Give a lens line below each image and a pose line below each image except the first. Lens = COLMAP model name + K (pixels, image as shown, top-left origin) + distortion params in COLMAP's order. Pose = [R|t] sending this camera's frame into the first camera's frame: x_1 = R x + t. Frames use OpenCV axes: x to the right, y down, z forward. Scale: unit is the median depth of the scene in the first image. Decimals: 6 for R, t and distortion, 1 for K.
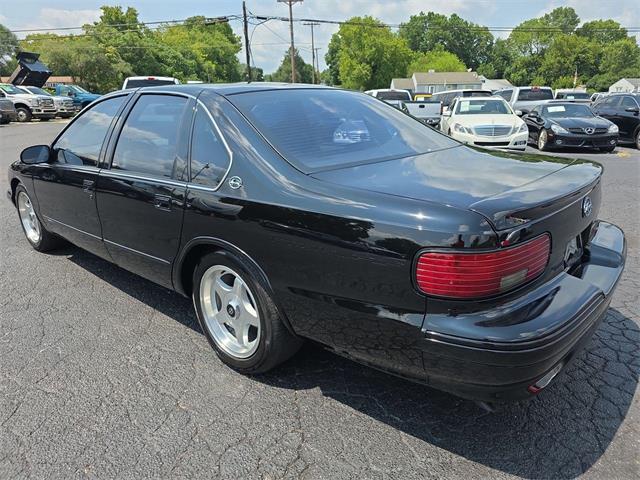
lens RADIAL K [[433.7, 0, 320.0], [0, 433.7, 240.0], [0, 0, 1]] dist [-0.006297, -0.004882]
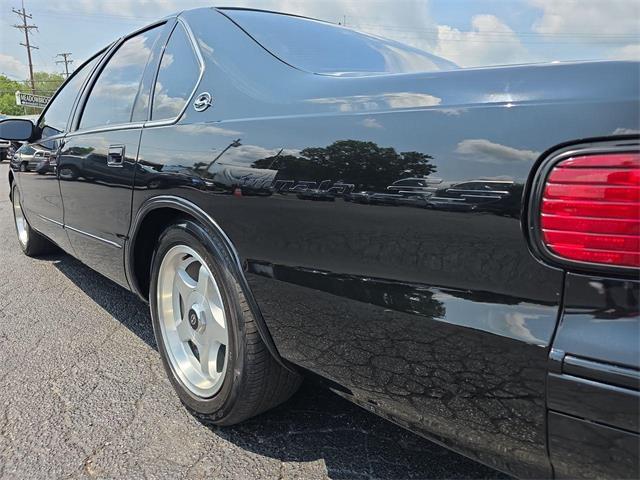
lens RADIAL K [[433.7, 0, 320.0], [0, 433.7, 240.0], [0, 0, 1]] dist [-0.006297, -0.004882]
pose [[0.994107, 0.048352, -0.097027, 0.035537], [-0.058603, 0.992665, -0.105744, 0.104771], [0.091203, 0.110807, 0.989648, 0.376365]]
